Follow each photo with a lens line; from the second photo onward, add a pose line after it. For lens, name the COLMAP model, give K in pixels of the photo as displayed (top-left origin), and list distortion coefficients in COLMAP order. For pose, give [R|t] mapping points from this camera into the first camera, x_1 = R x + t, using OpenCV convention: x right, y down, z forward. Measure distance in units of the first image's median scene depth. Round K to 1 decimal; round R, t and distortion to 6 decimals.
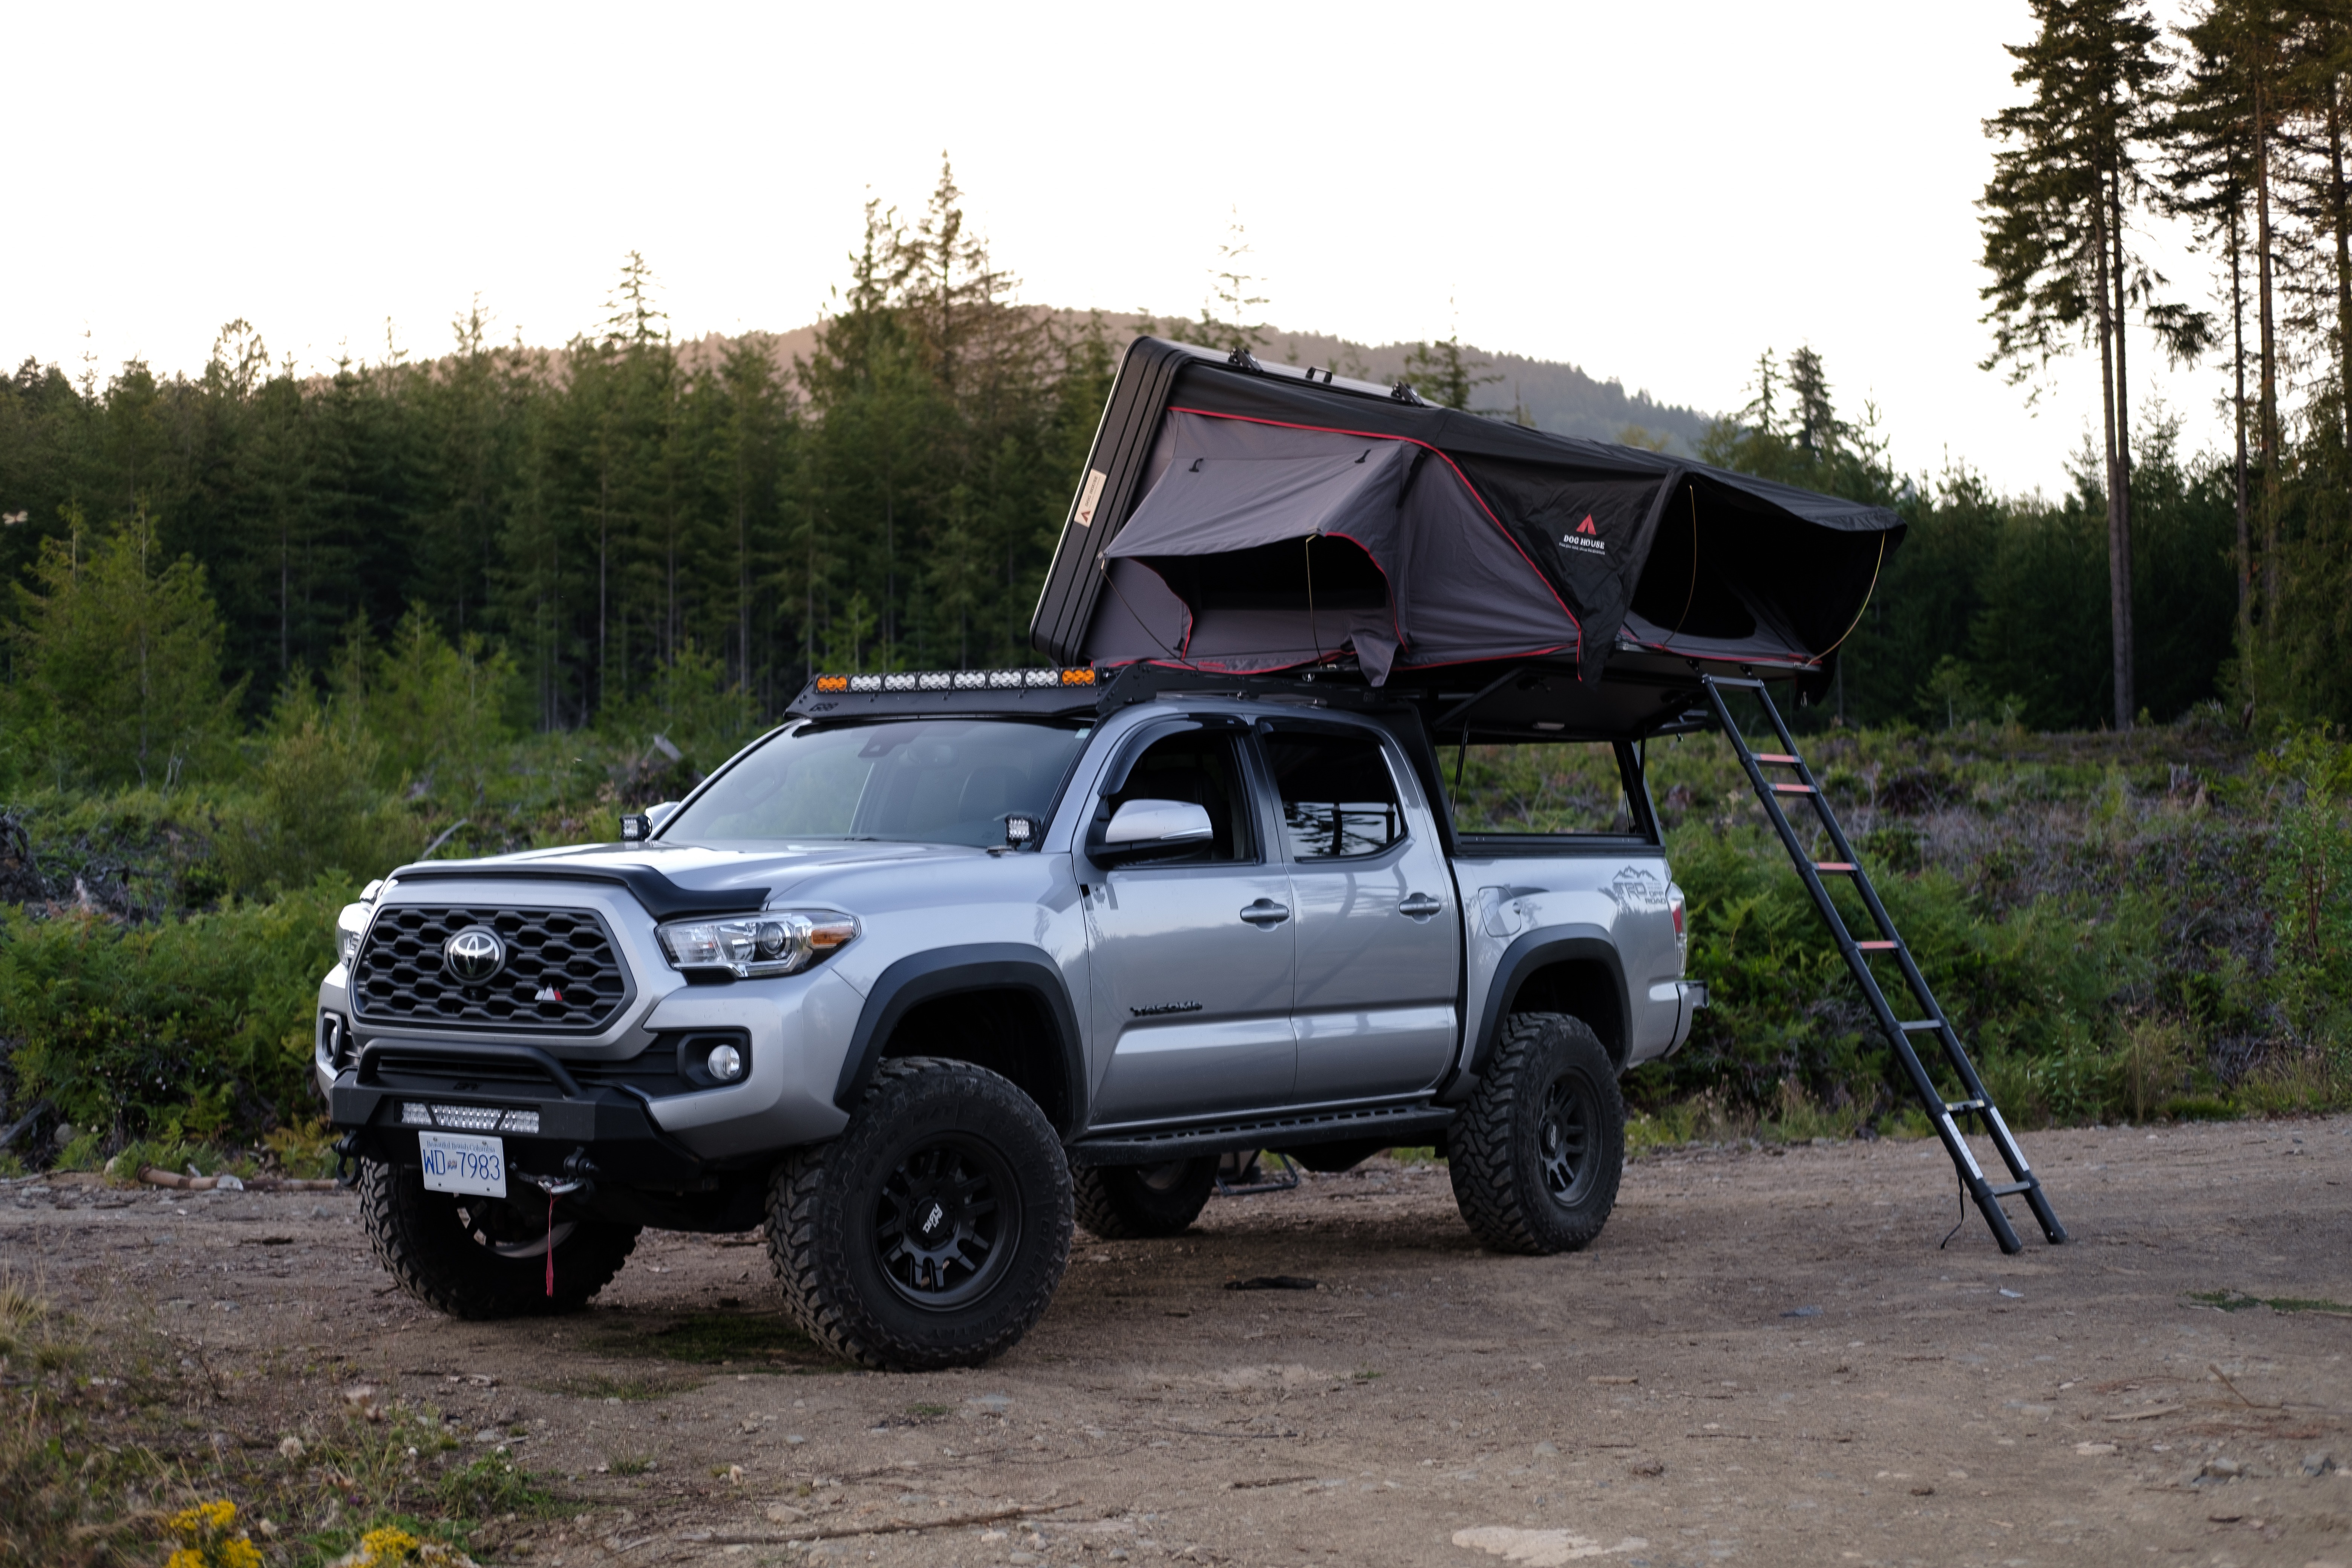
lens RADIAL K [[3656.7, 0, 1229.3], [0, 3656.7, 769.1], [0, 0, 1]] dist [-0.027715, 0.058652]
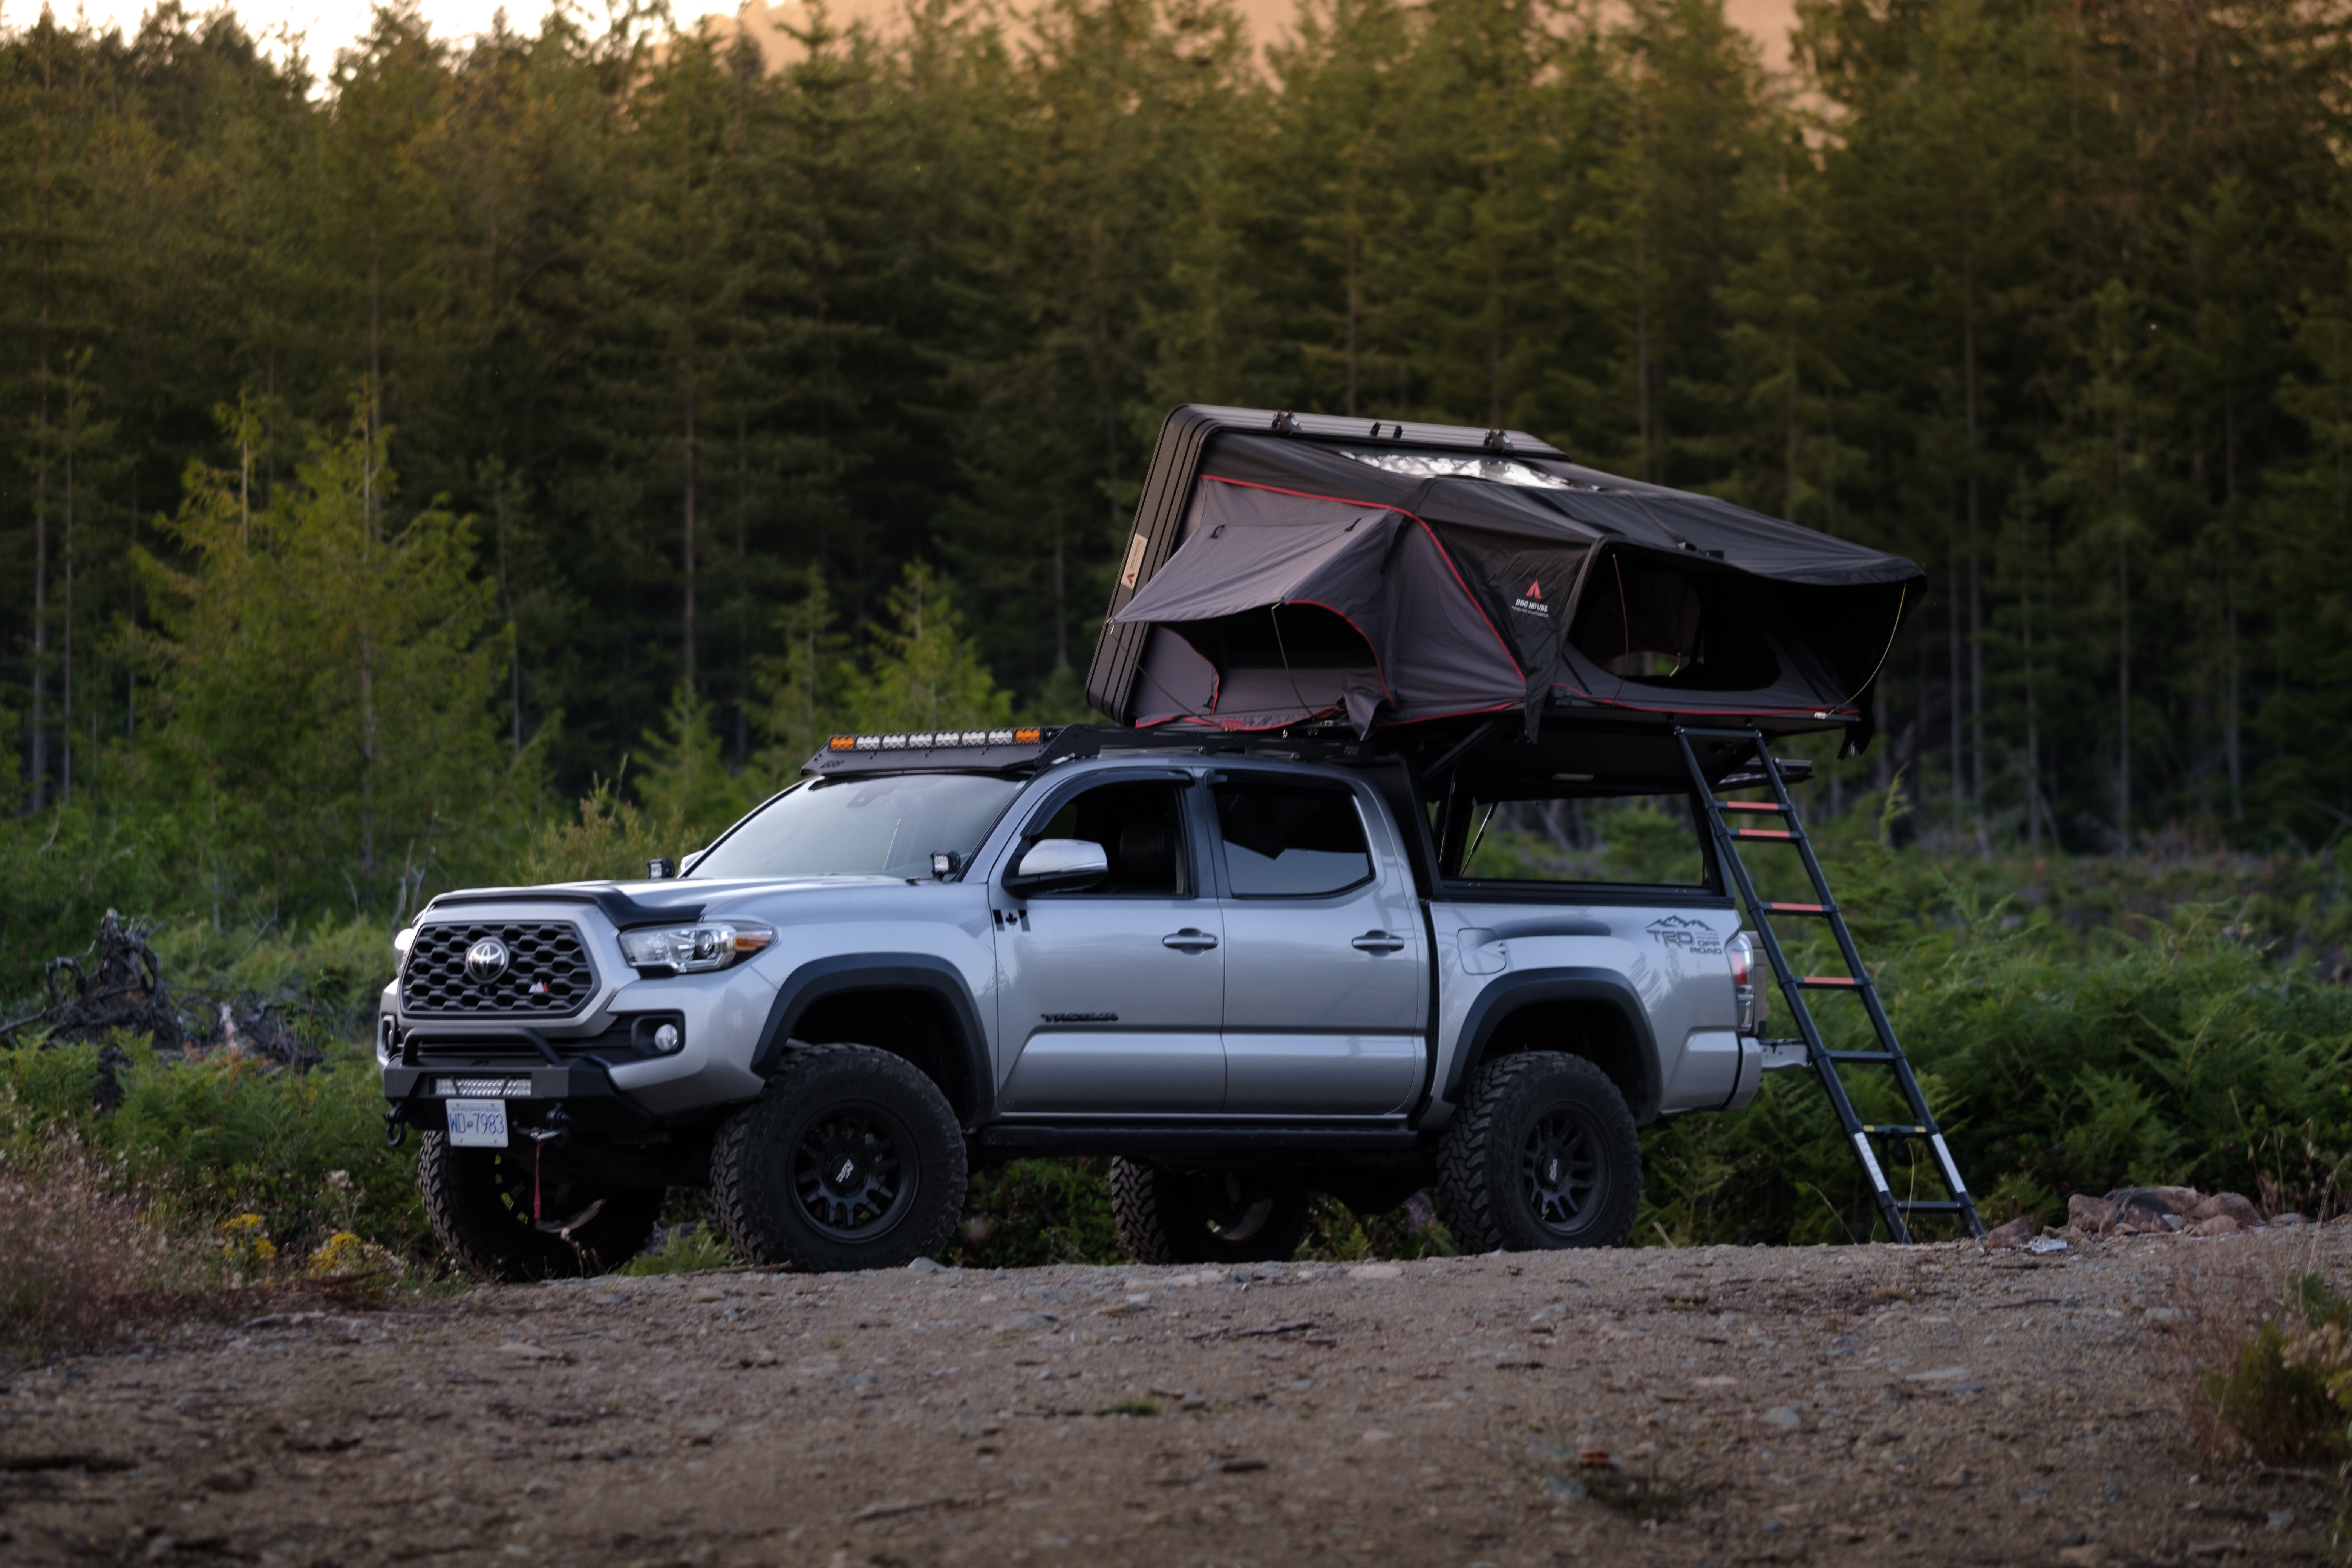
lens RADIAL K [[9138.6, 0, 1176.0], [0, 9138.6, 784.0], [0, 0, 1]] dist [0.293274, -4.560262]
pose [[0.978276, -0.008053, -0.207152, 0.559410], [0.004823, 0.999859, -0.016096, 0.033969], [0.207252, 0.014747, 0.978176, -1.681373]]
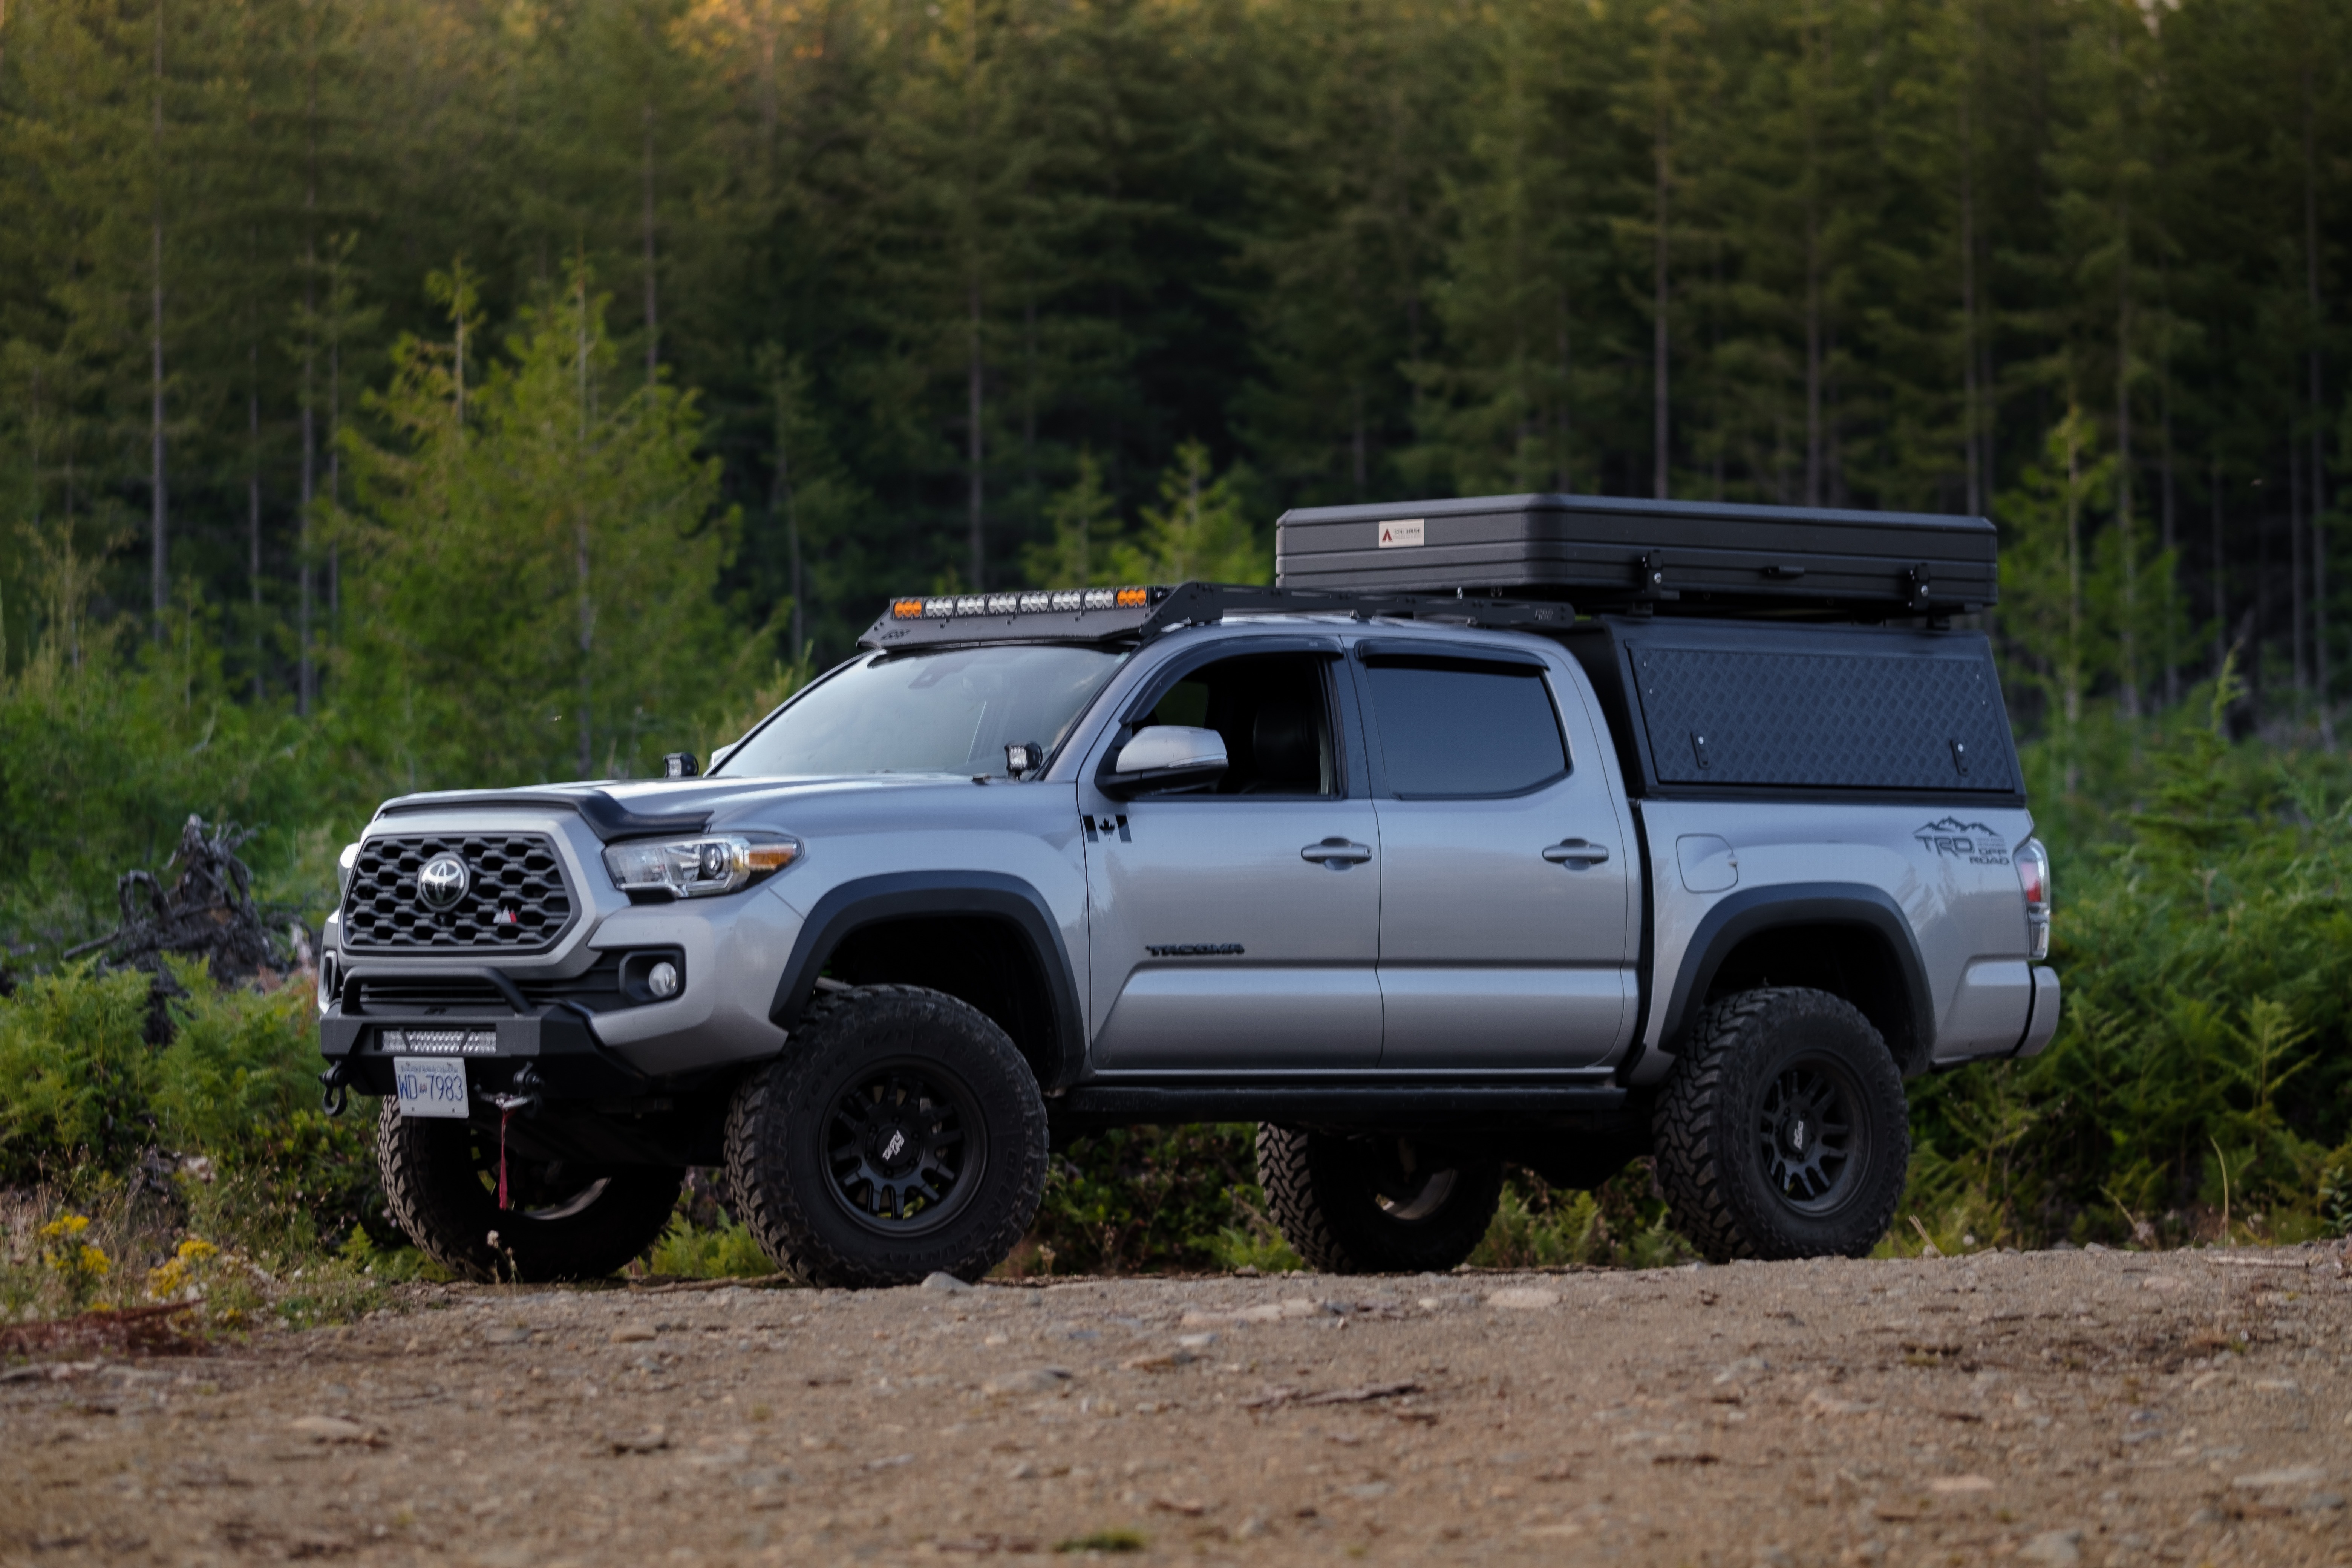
lens RADIAL K [[9138.6, 0, 1176.0], [0, 9138.6, 784.0], [0, 0, 1]] dist [0.293274, -4.560262]
pose [[0.969946, -0.010539, -0.243094, 0.491916], [0.009534, 0.999940, -0.005310, 0.031727], [0.243135, 0.002833, 0.969988, -1.143816]]
